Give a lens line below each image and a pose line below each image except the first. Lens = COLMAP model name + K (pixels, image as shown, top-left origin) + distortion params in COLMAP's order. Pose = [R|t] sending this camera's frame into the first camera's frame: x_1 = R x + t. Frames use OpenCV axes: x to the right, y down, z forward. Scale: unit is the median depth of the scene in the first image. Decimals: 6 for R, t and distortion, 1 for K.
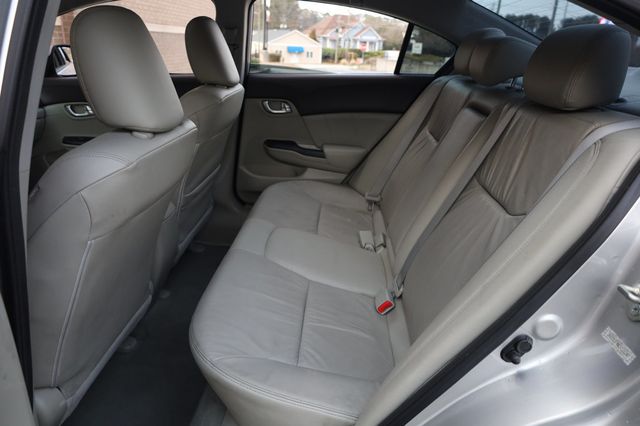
lens RADIAL K [[446.7, 0, 320.0], [0, 446.7, 213.0], [0, 0, 1]] dist [-0.001290, -0.020722]
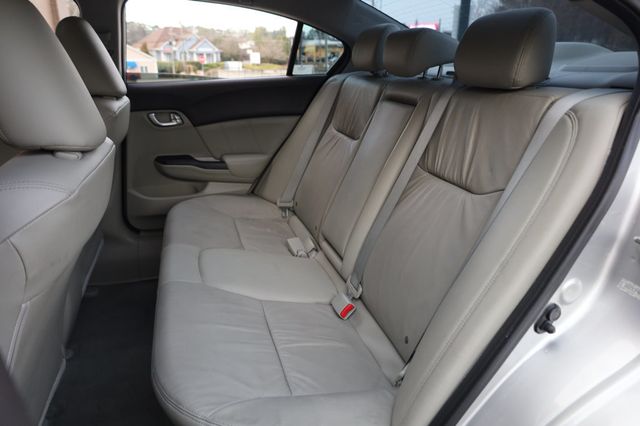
lens RADIAL K [[446.7, 0, 320.0], [0, 446.7, 213.0], [0, 0, 1]] dist [-0.001290, -0.020722]
pose [[0.939824, -0.145714, 0.309028, -0.110528], [0.152619, 0.988283, 0.001851, -0.005049], [-0.305677, 0.045424, 0.951051, 0.061932]]
